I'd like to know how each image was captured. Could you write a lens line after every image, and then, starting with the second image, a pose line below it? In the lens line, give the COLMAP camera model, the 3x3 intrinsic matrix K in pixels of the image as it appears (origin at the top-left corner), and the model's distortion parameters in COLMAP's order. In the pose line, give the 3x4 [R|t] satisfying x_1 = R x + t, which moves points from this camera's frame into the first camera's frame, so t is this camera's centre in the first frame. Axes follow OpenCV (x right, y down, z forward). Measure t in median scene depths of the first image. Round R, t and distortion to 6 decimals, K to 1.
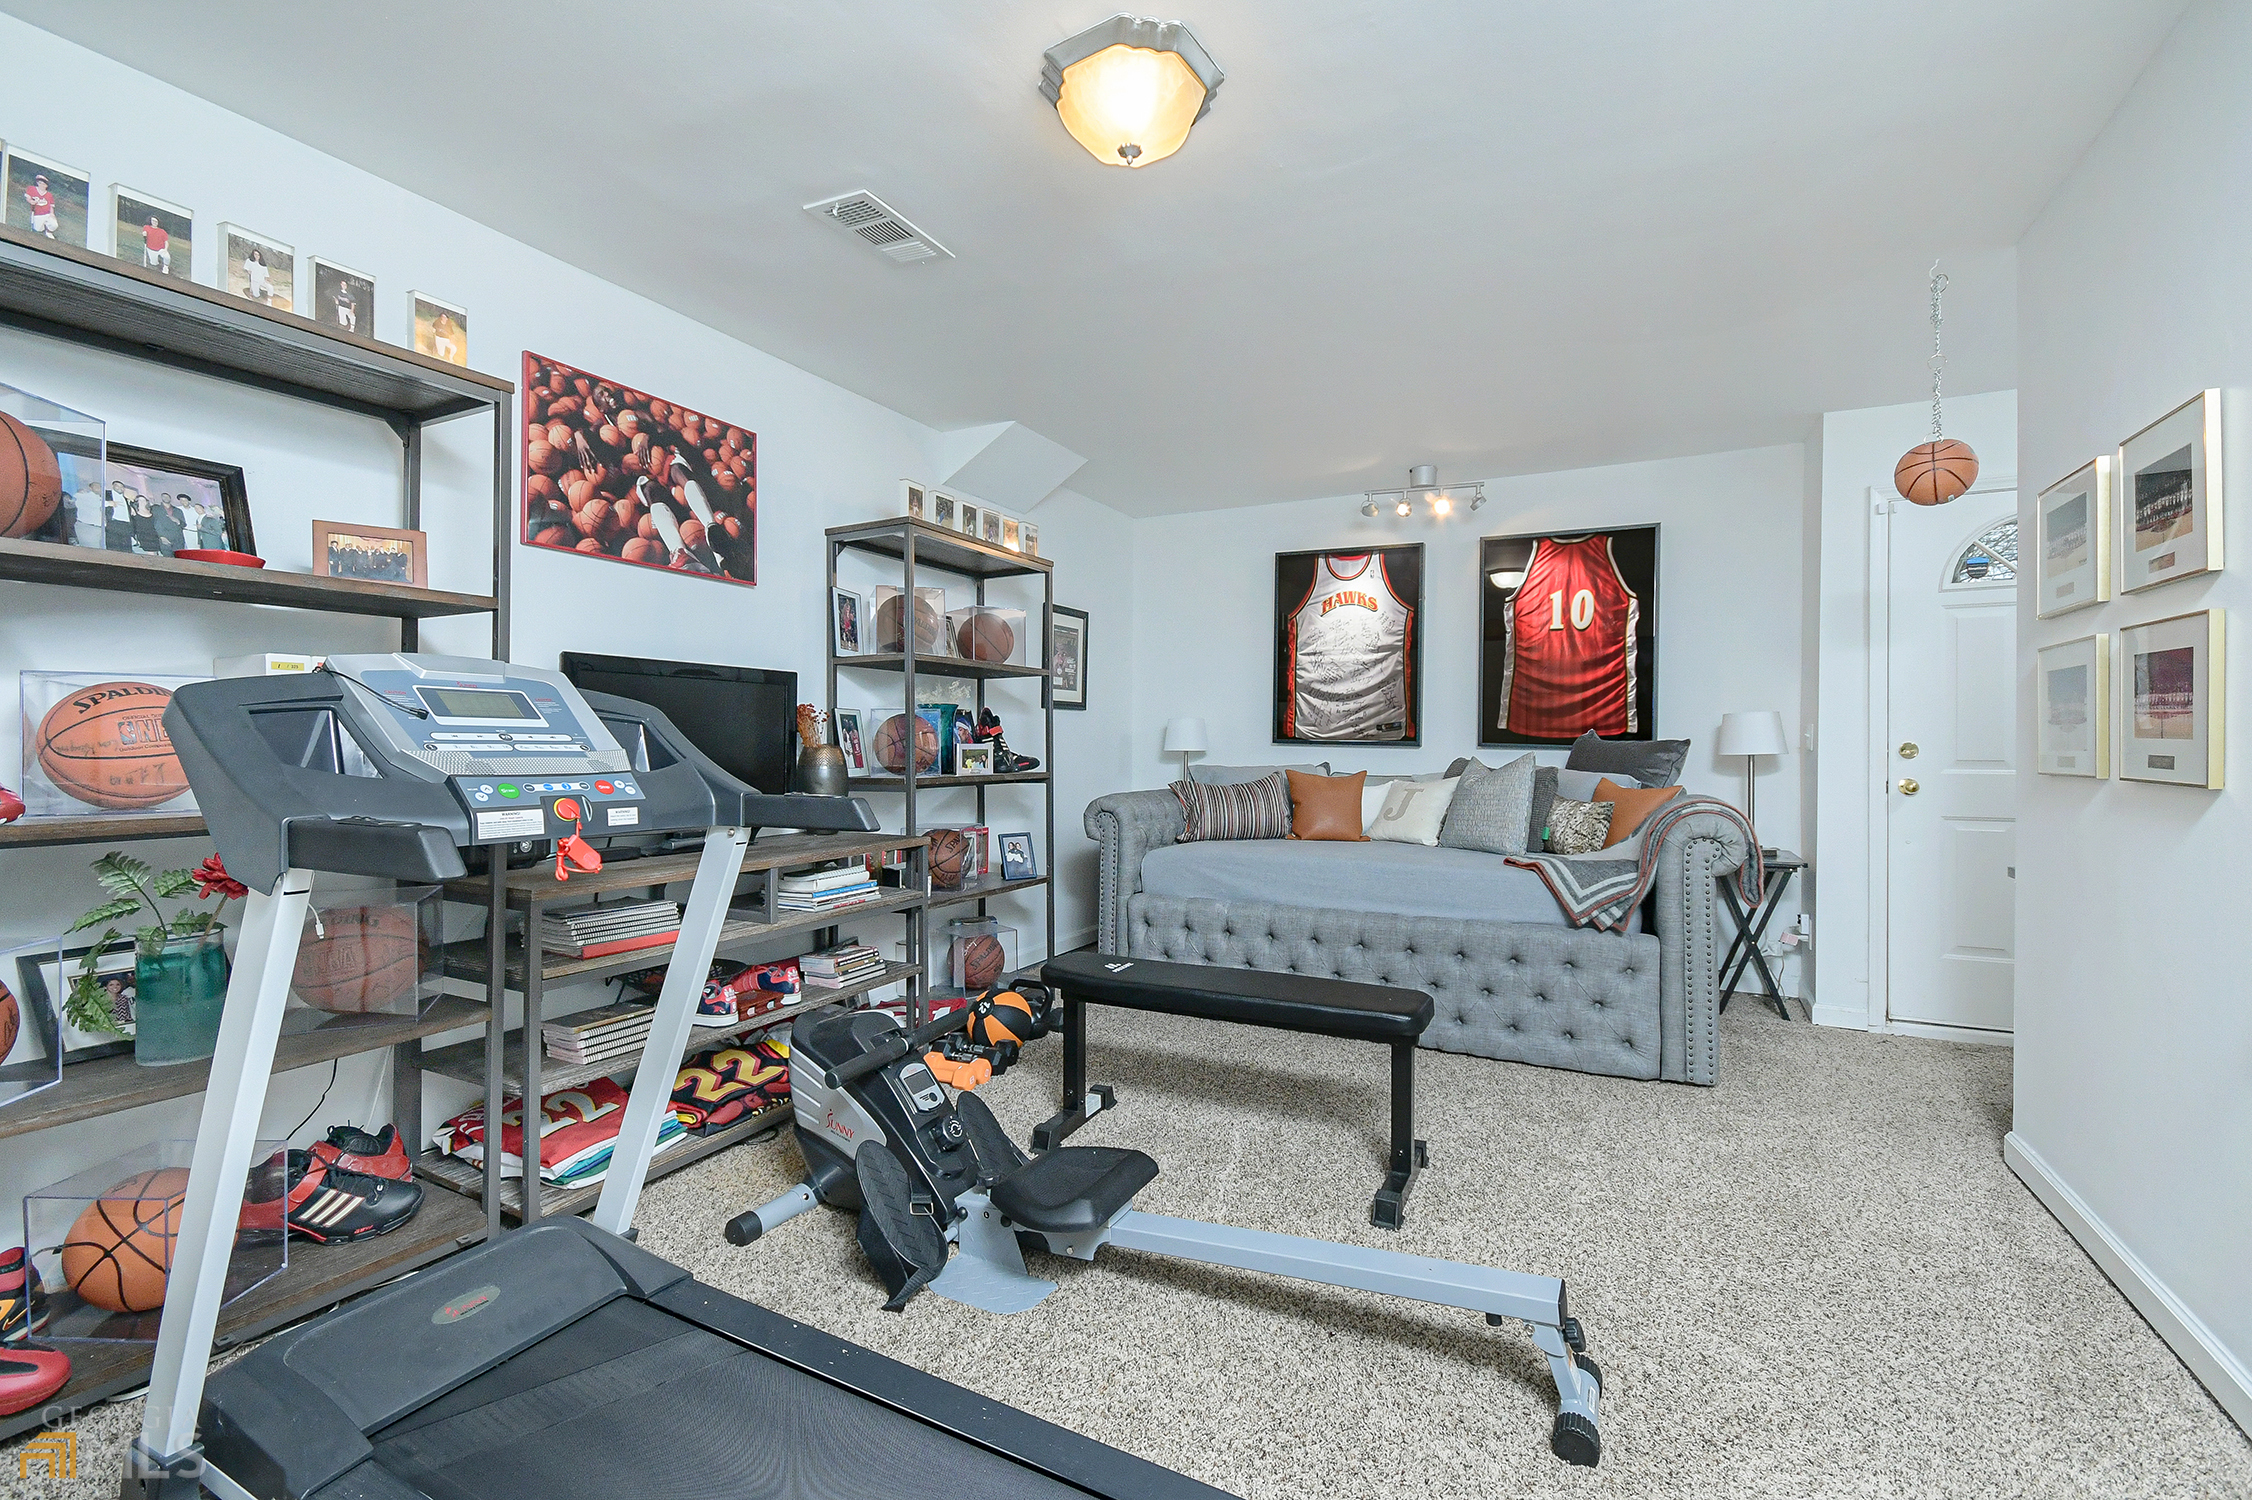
lens RADIAL K [[981.1, 0, 1134.2], [0, 981.1, 750.0], [0, 0, 1]] dist [0.019140, -0.009980]
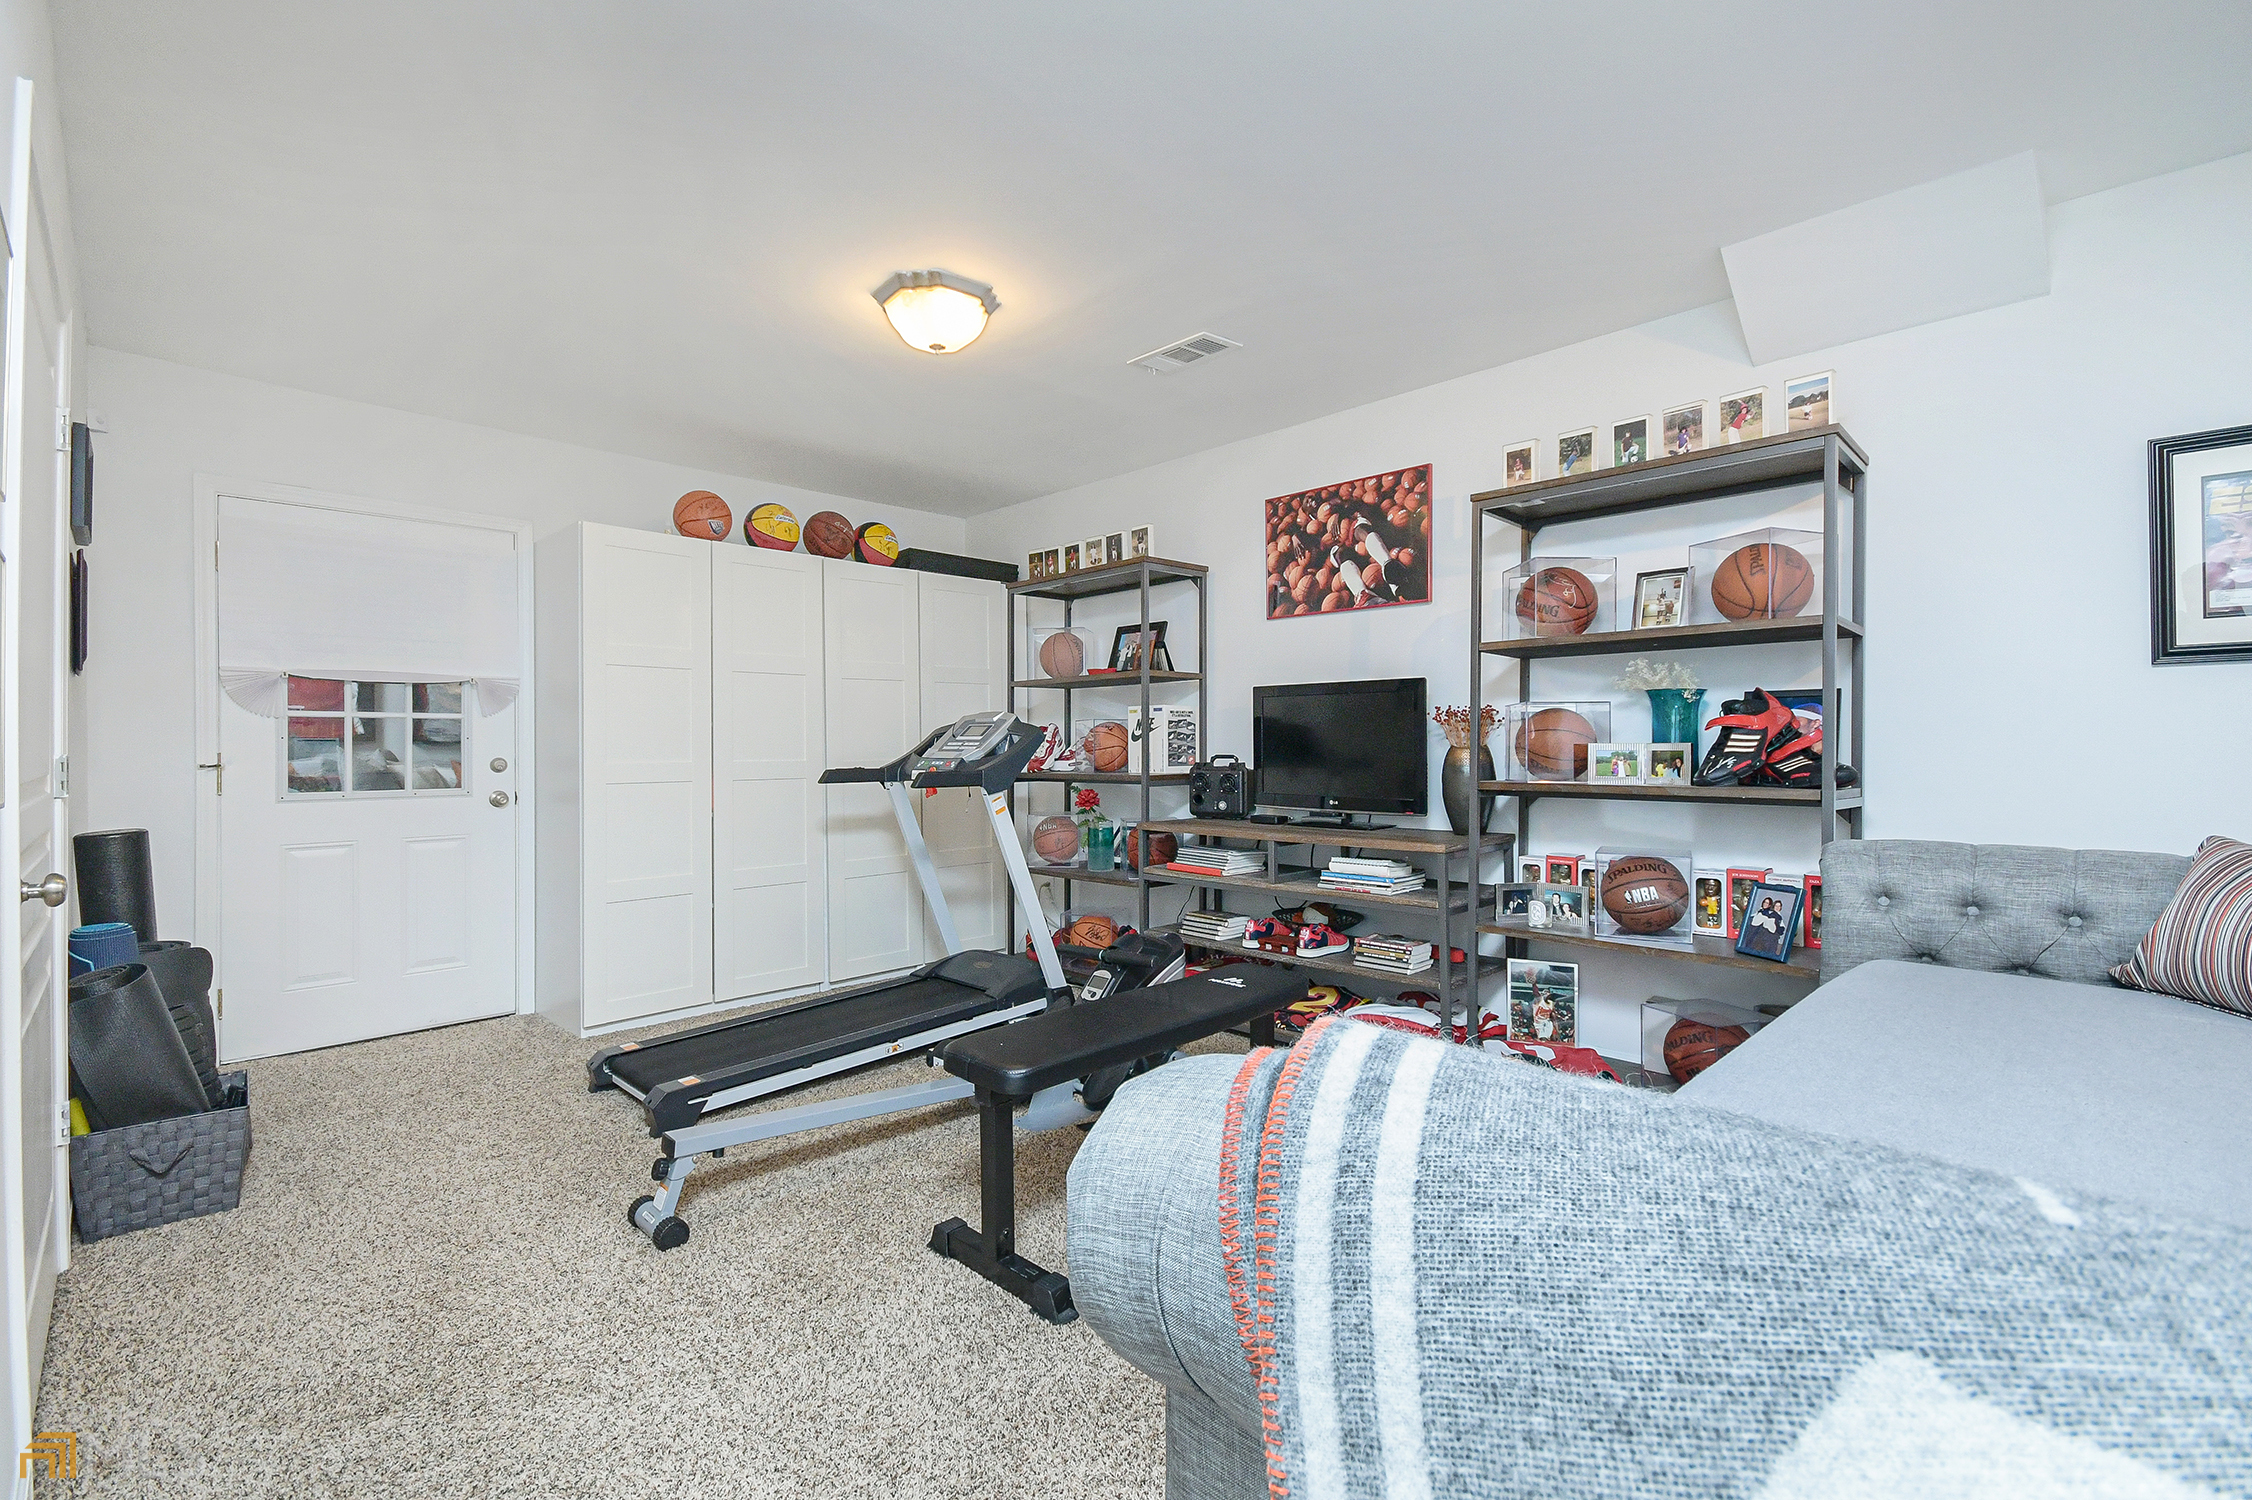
lens RADIAL K [[981.1, 0, 1136.2], [0, 981.1, 739.3], [0, 0, 1]] dist [0.019140, -0.009980]
pose [[-0.307589, 0.000732, -0.951519, 0.855365], [0.003999, 0.999992, -0.000524, -0.013713], [0.951511, -0.003966, -0.307590, 1.141501]]
